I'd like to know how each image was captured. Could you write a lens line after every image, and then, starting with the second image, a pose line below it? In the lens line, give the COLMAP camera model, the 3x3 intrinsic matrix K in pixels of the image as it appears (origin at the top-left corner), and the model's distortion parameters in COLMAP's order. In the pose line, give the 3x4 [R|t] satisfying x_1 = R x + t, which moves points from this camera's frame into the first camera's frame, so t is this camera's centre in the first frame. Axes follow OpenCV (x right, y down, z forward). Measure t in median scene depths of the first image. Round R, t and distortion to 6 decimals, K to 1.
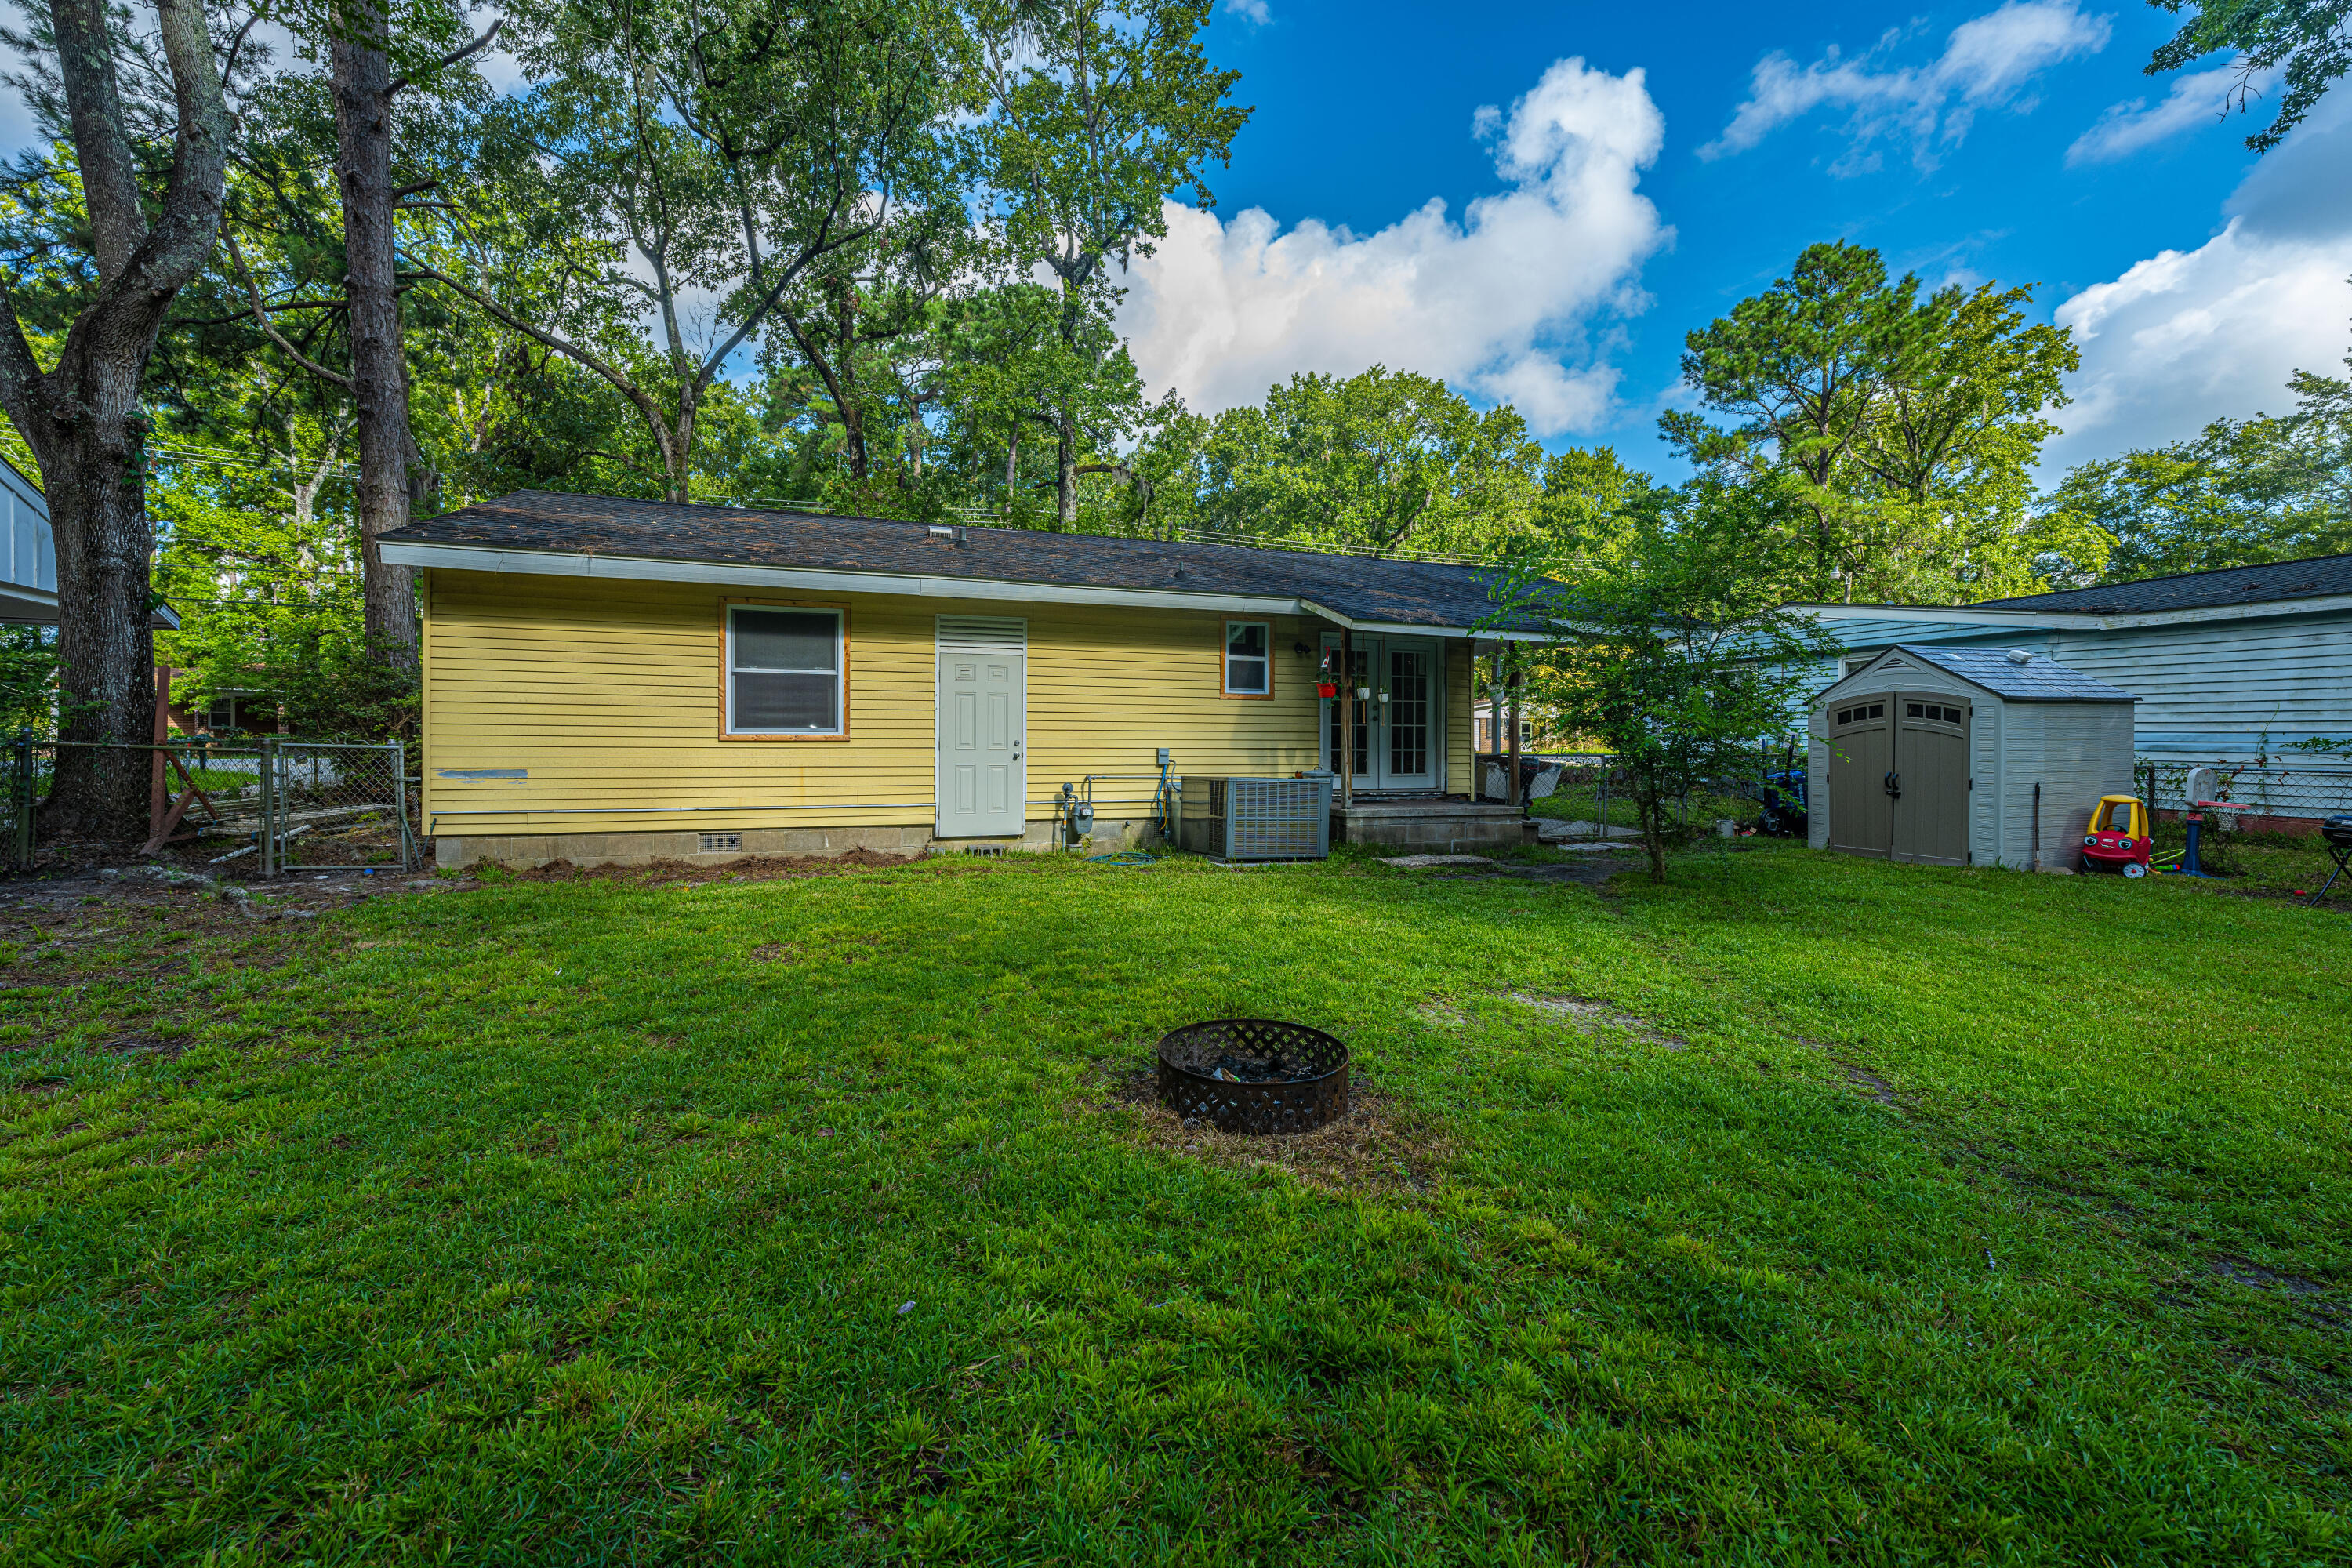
lens RADIAL K [[965.9, 0, 1174.0], [0, 965.9, 715.2], [0, 0, 1]] dist [0.001510, -0.000223]
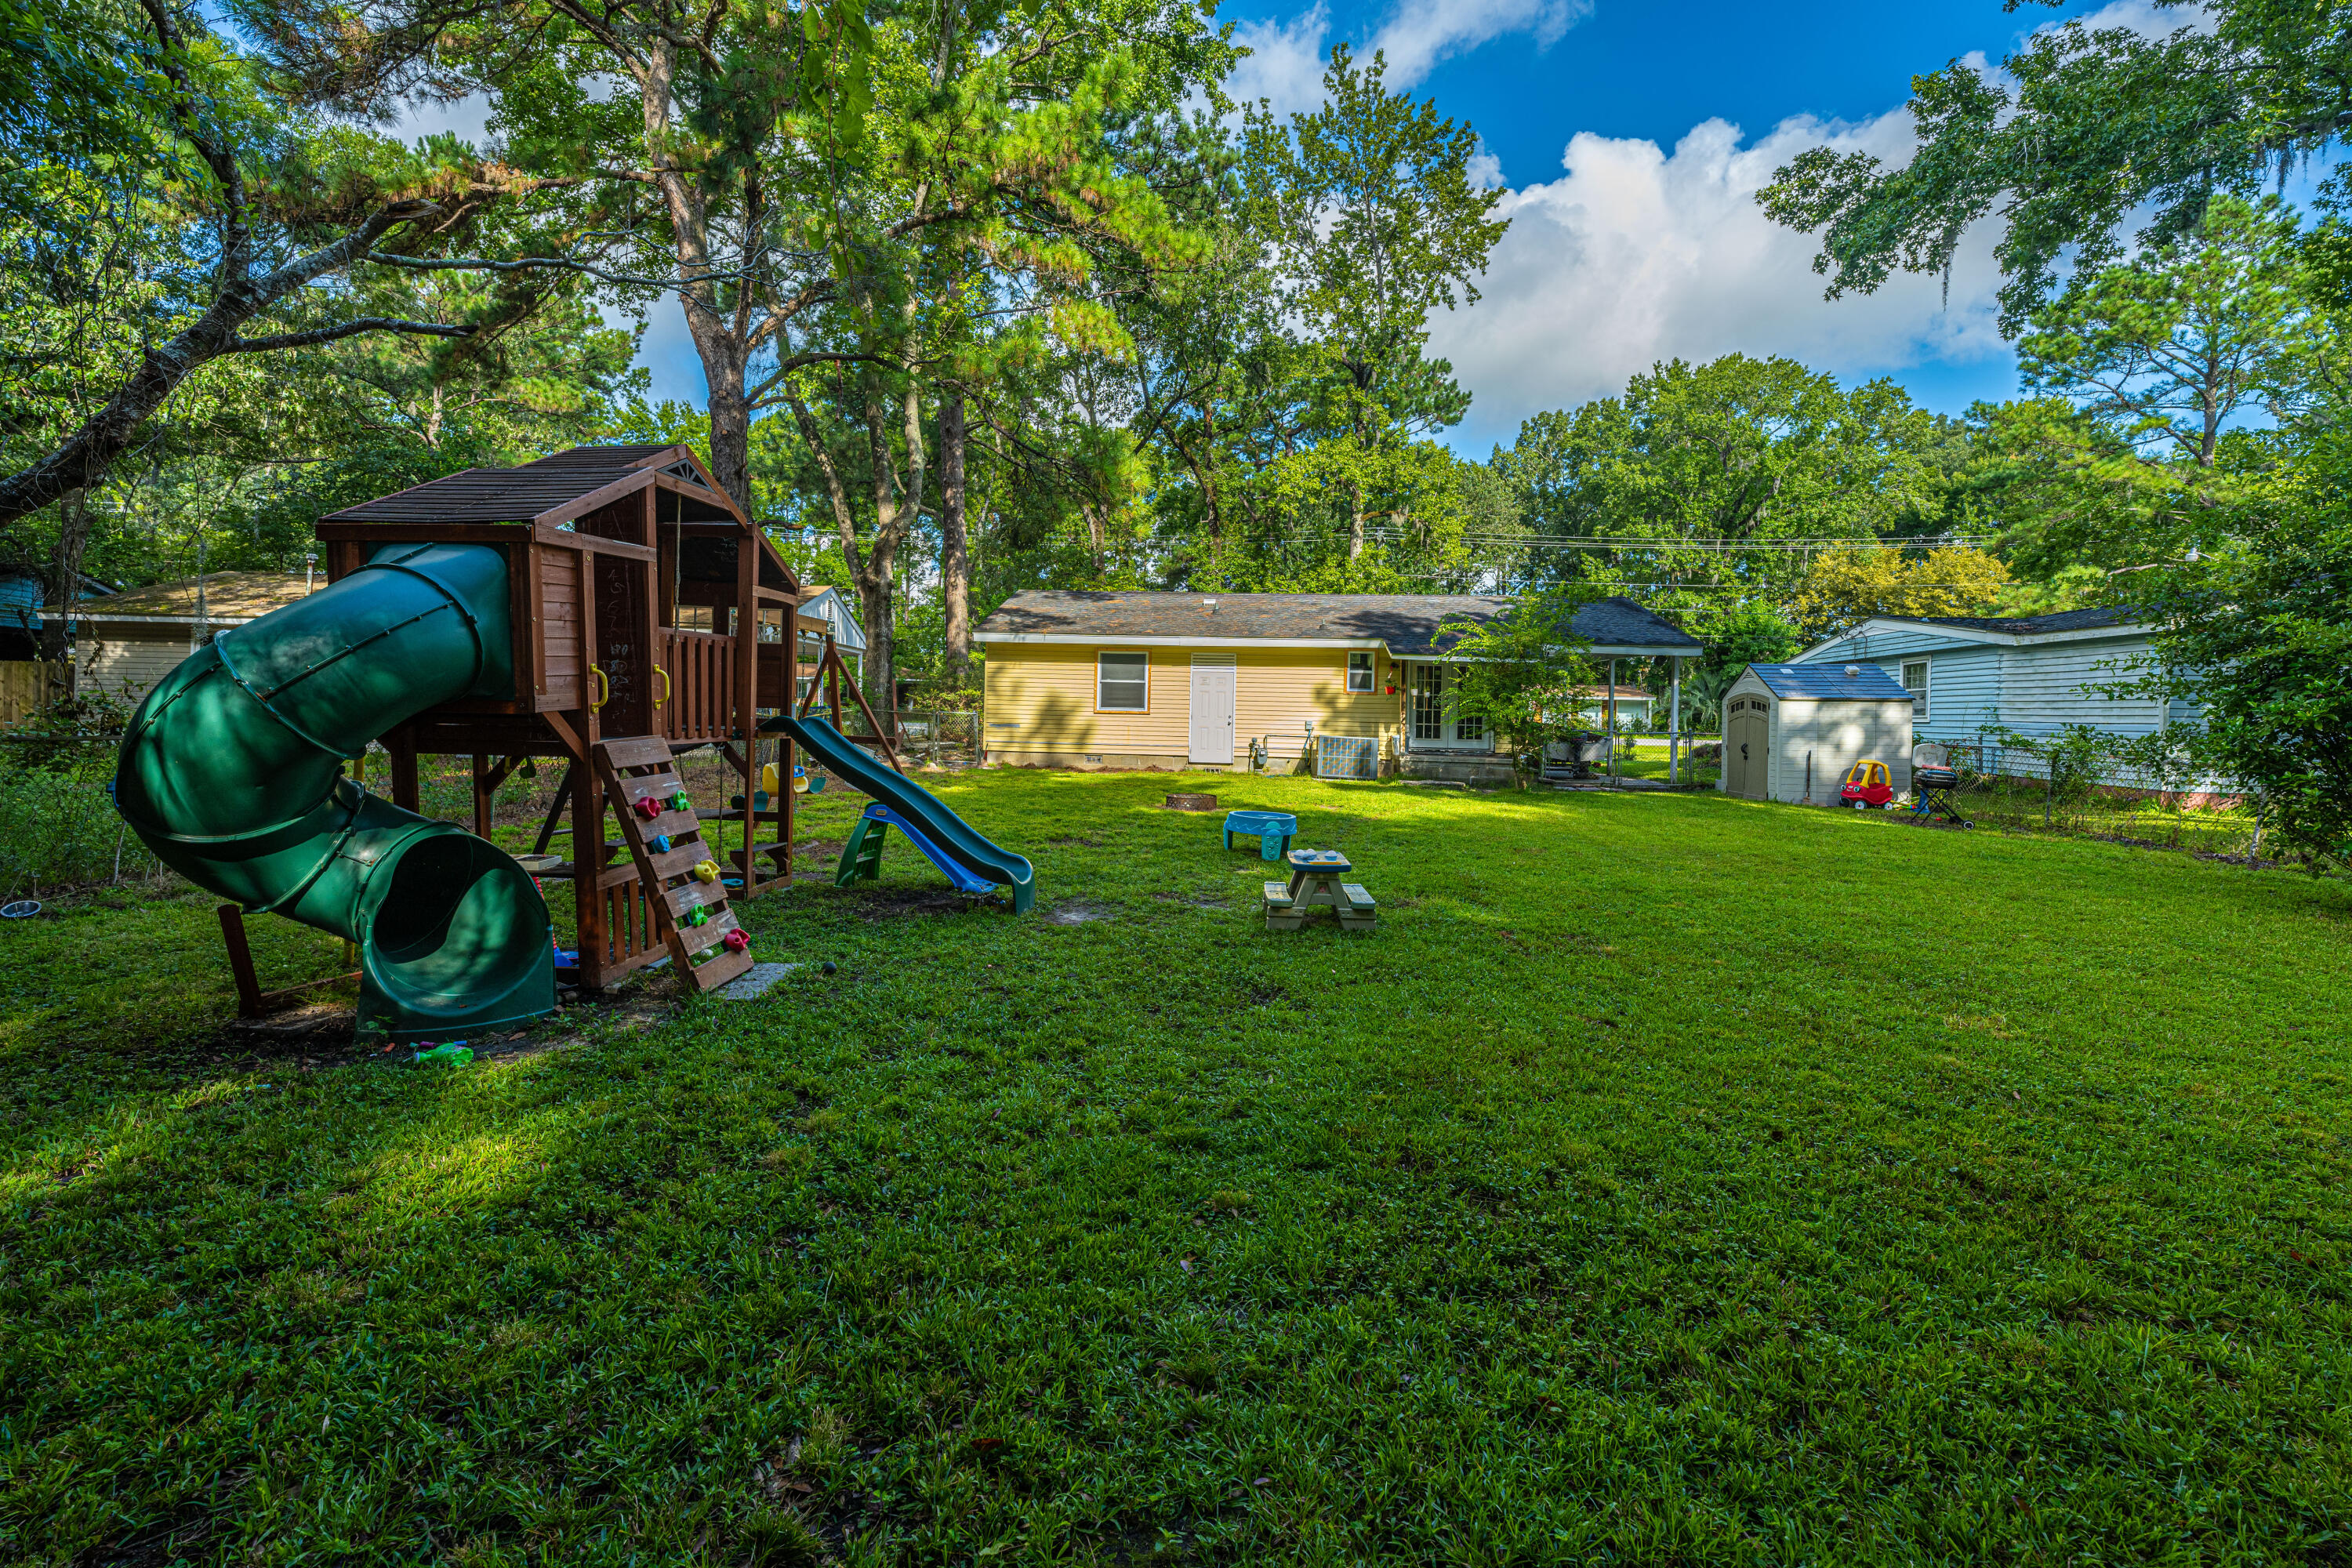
lens RADIAL K [[965.9, 0, 1174.0], [0, 965.9, 715.2], [0, 0, 1]] dist [0.001510, -0.000223]
pose [[0.910065, 0.014511, -0.414212, 0.525355], [-0.006104, 0.999748, 0.021612, -0.015443], [0.414421, -0.017140, 0.909924, -0.804569]]
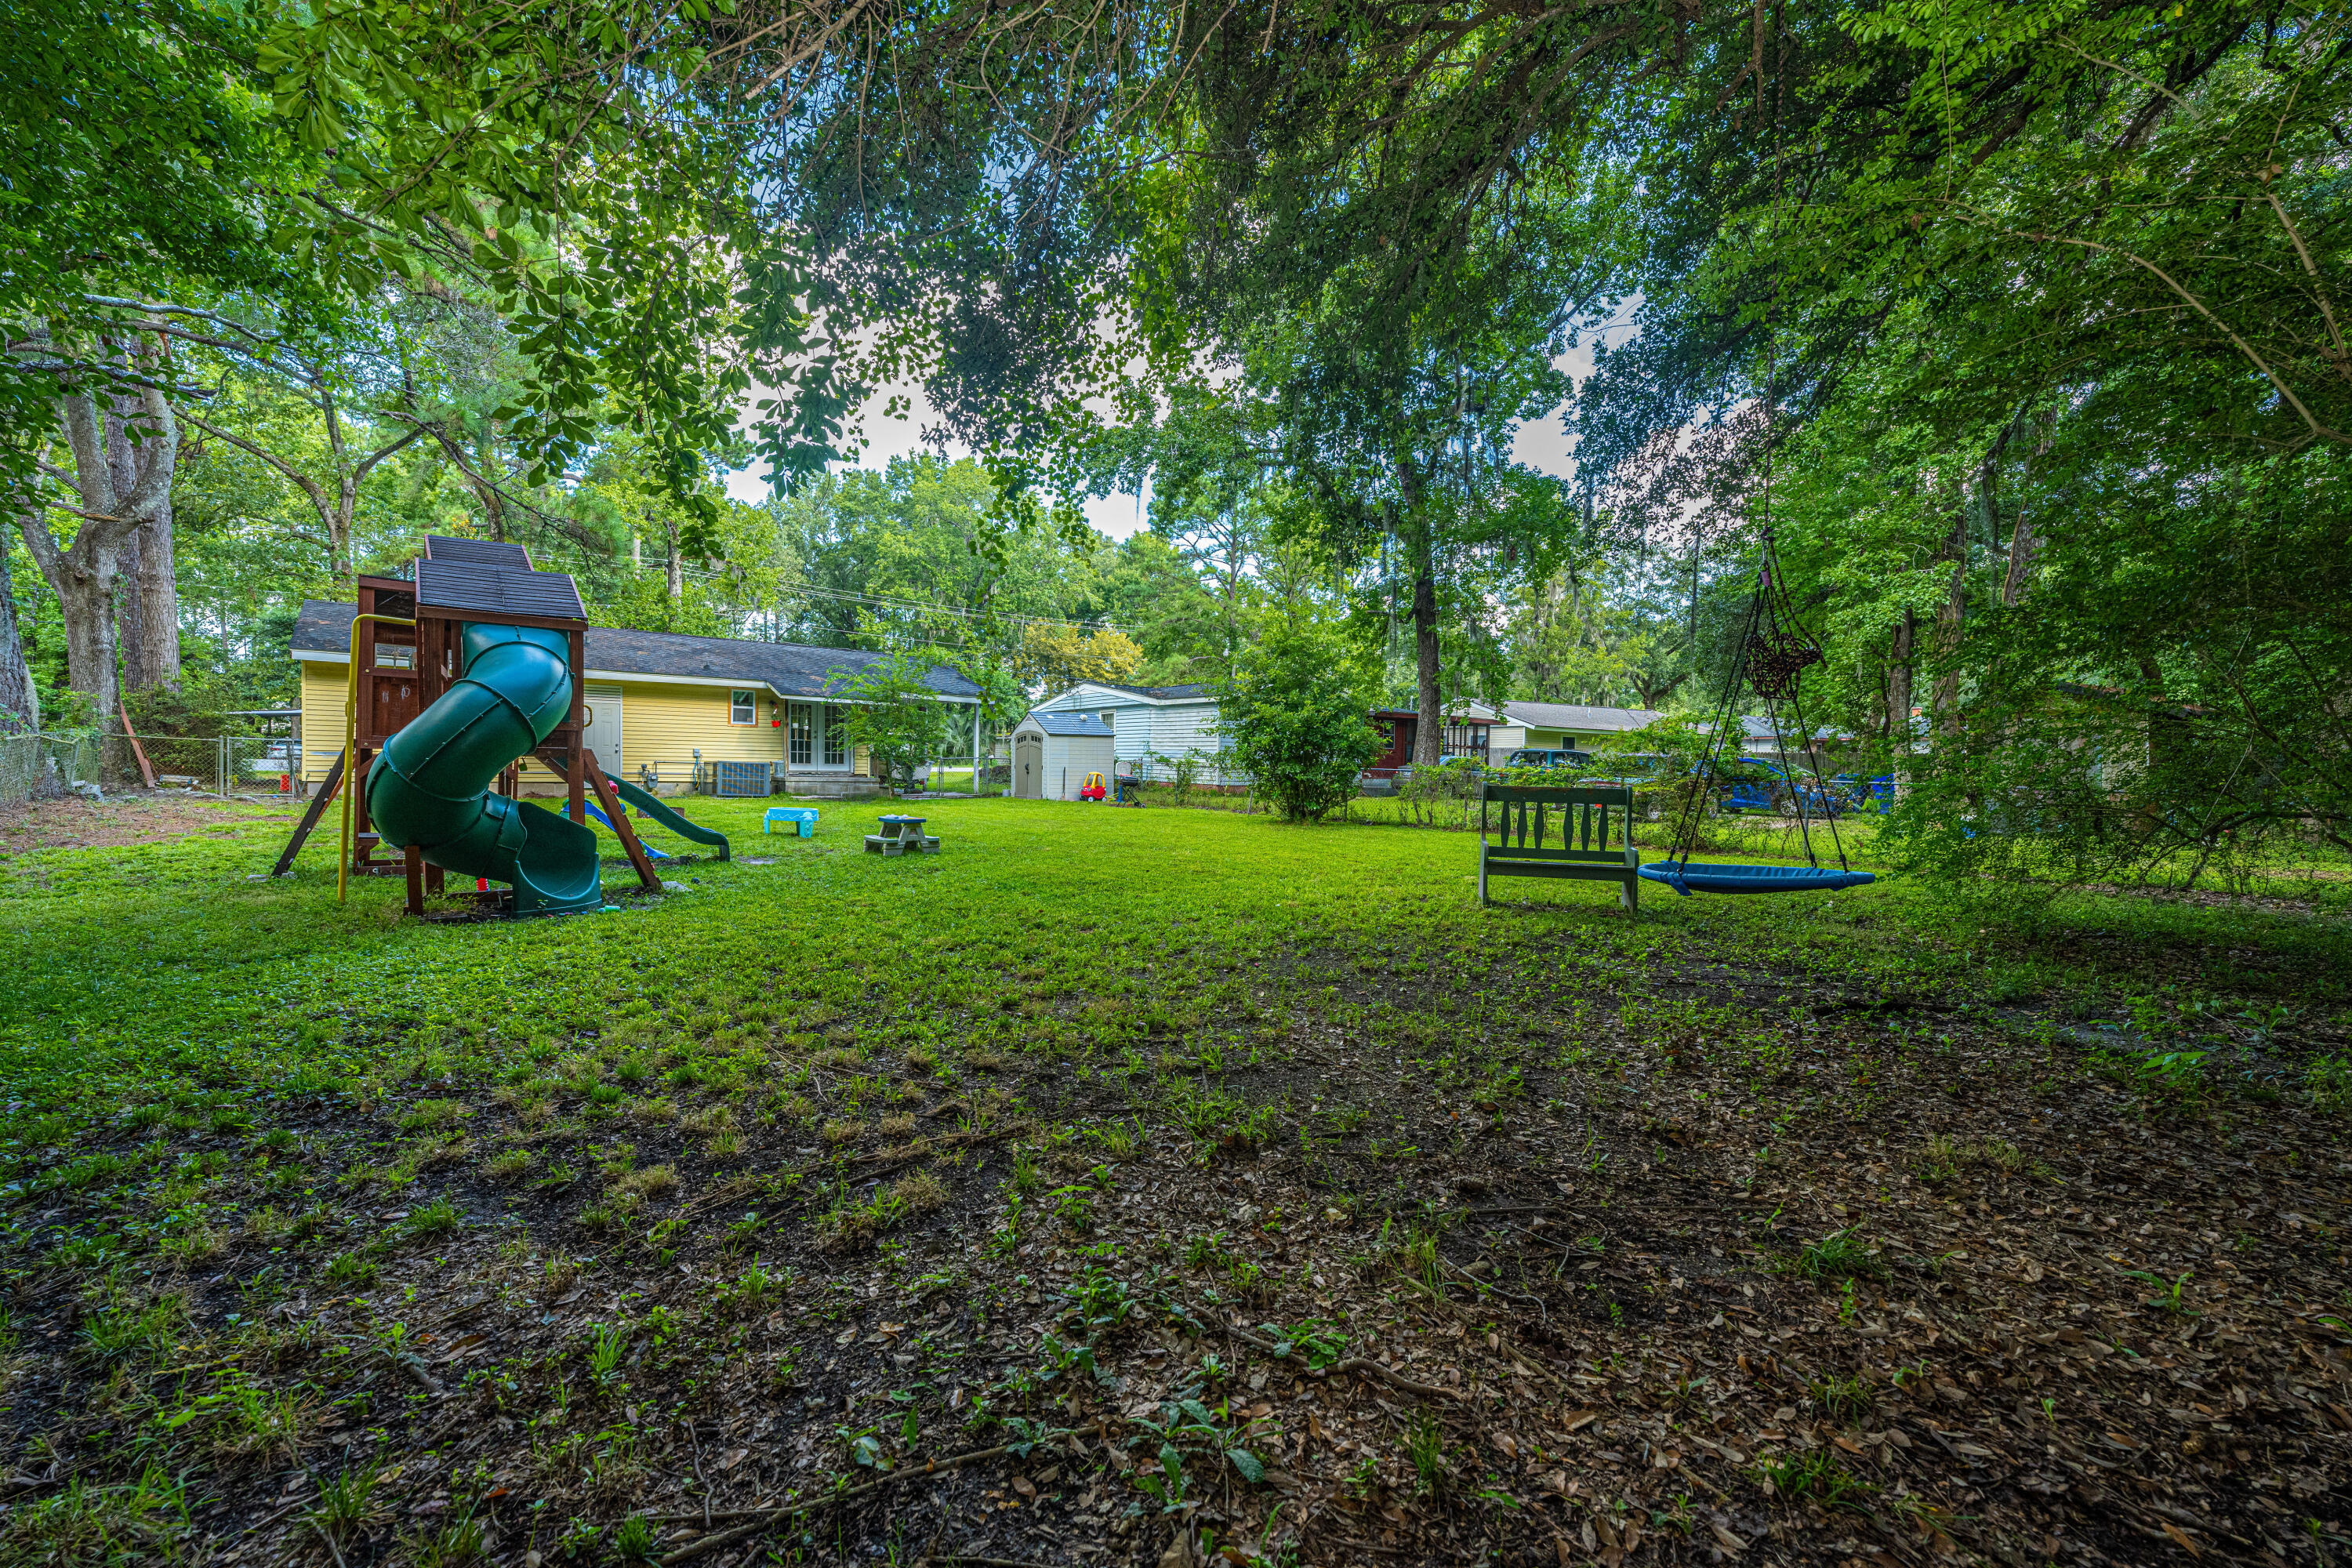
lens RADIAL K [[948.8, 0, 1176.4], [0, 948.8, 773.5], [0, 0, 1]] dist [-0.000350, 0.000162]
pose [[0.944060, 0.007470, 0.329690, 0.297871], [-0.020246, 0.999170, 0.035334, -0.007470], [-0.329152, -0.040032, 0.943428, -1.323823]]
